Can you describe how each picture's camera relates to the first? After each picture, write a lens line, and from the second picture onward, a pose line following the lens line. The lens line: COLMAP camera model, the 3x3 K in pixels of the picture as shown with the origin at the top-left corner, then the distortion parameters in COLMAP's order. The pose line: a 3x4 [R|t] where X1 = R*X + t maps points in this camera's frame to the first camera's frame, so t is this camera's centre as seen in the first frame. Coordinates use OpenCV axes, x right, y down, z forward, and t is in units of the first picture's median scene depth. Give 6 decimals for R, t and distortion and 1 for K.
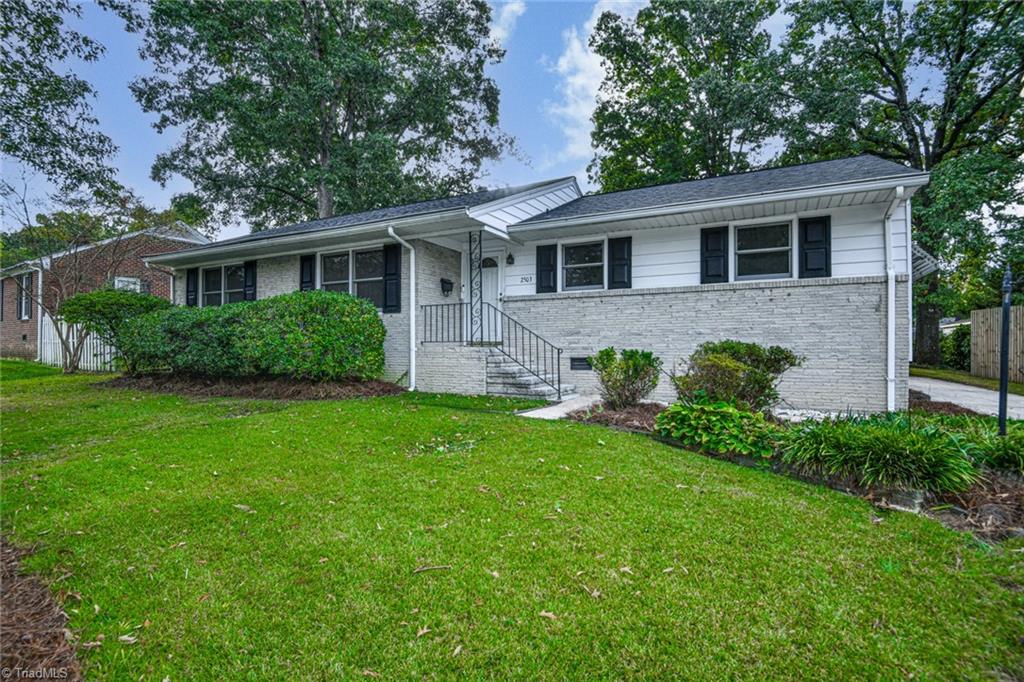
lens RADIAL K [[486.4, 0, 515.7], [0, 486.4, 340.1], [0, 0, 1]] dist [-0.003203, -0.001606]
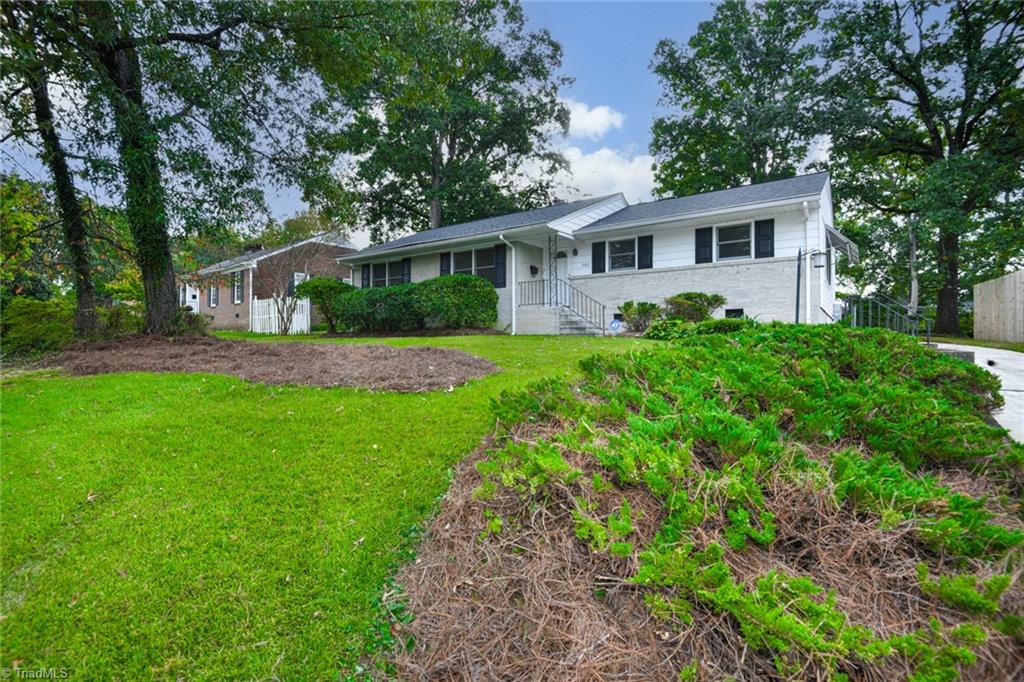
lens RADIAL K [[486.4, 0, 514.8], [0, 486.4, 332.2], [0, 0, 1]] dist [-0.003203, -0.001606]
pose [[0.988005, -0.002402, -0.154405, 0.038031], [0.001462, 0.999980, -0.006201, 0.098844], [0.154417, 0.005901, 0.987988, -0.558848]]
